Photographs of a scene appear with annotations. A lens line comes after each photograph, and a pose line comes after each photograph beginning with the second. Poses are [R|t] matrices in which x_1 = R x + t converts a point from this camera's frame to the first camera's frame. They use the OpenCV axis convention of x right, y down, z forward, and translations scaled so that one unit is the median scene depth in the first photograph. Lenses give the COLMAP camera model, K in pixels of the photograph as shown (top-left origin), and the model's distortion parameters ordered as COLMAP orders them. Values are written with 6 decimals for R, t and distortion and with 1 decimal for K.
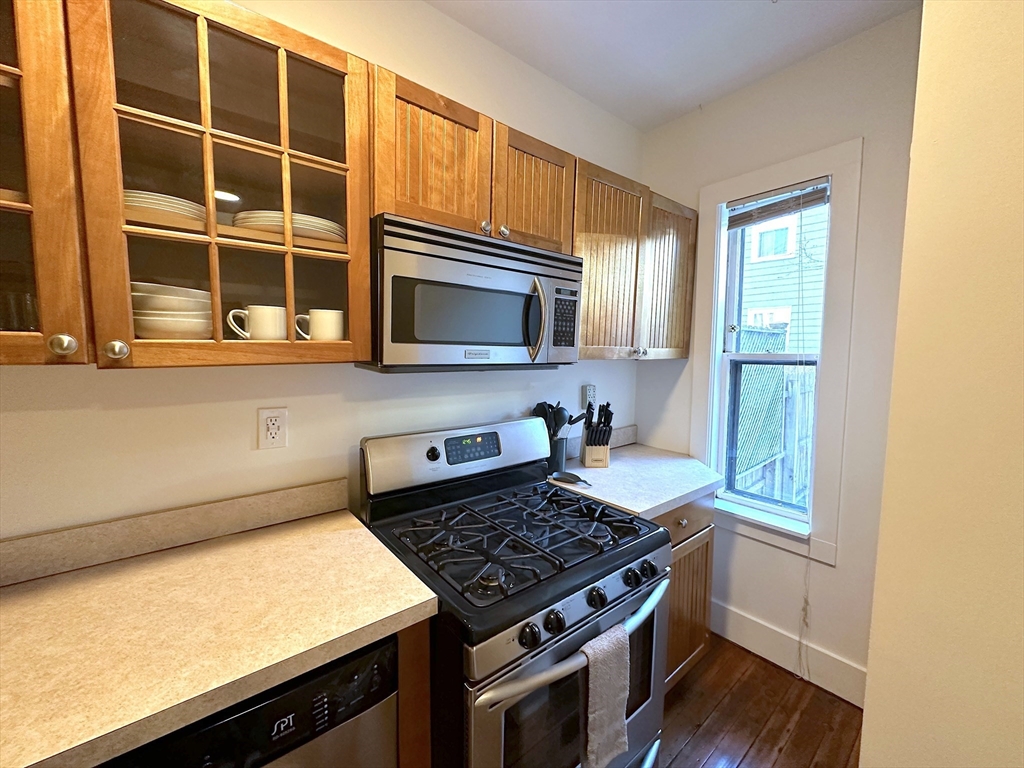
lens RADIAL K [[407.0, 0, 514.0], [0, 407.0, 381.6], [0, 0, 1]] dist [-0.002916, 0.000763]
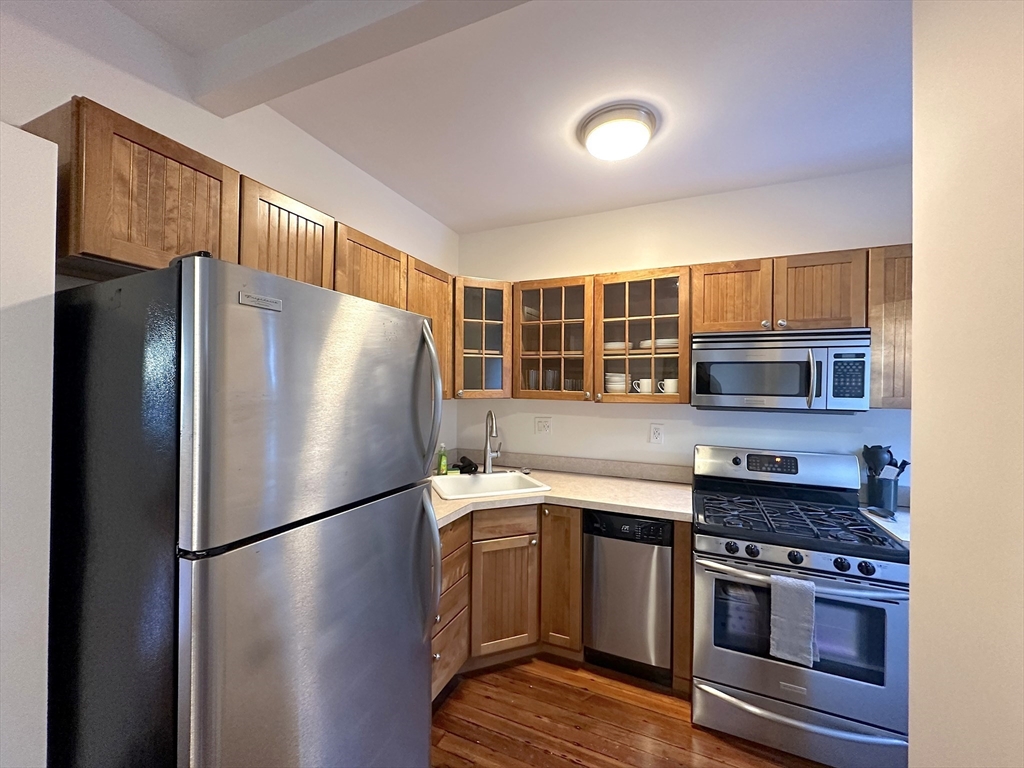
lens RADIAL K [[407.0, 0, 513.4], [0, 407.0, 384.4], [0, 0, 1]] dist [-0.002916, 0.000763]
pose [[0.467863, -0.005098, -0.883786, 0.950367], [-0.073875, 0.996258, -0.044855, 0.011500], [0.880708, 0.086276, 0.465735, -0.670495]]
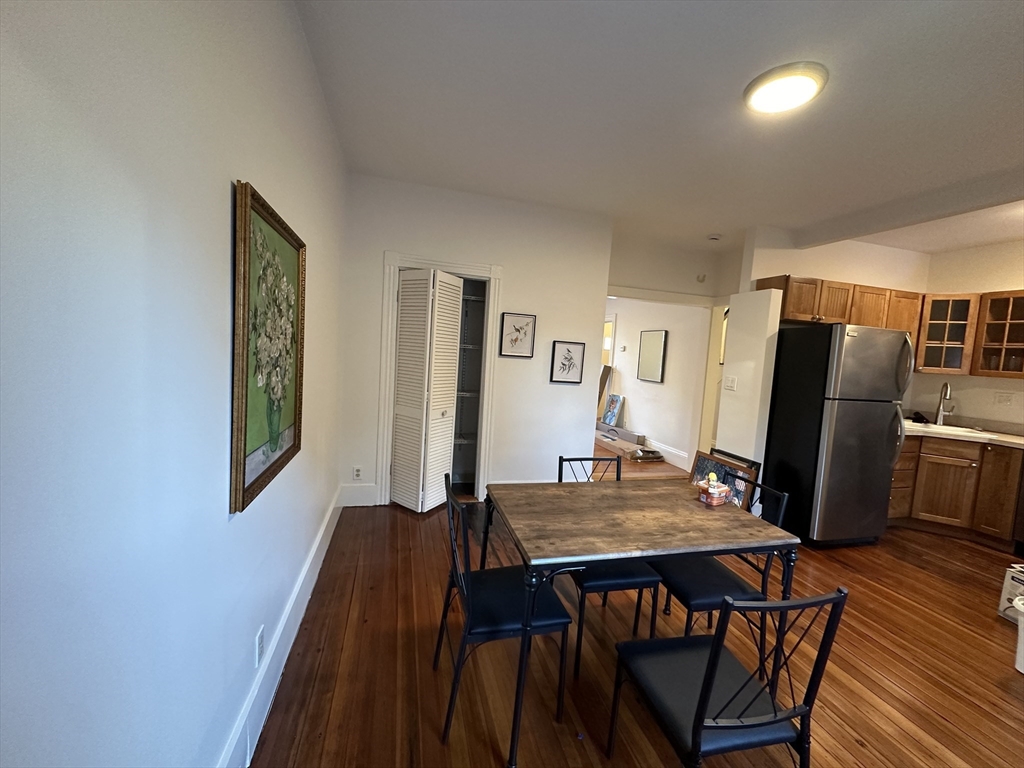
lens RADIAL K [[407.0, 0, 514.2], [0, 407.0, 383.6], [0, 0, 1]] dist [-0.002916, 0.000763]
pose [[-0.395364, 0.043607, -0.917489, 3.383787], [-0.134526, 0.985352, 0.104802, 0.203293], [0.908620, 0.164861, -0.383707, -1.673891]]
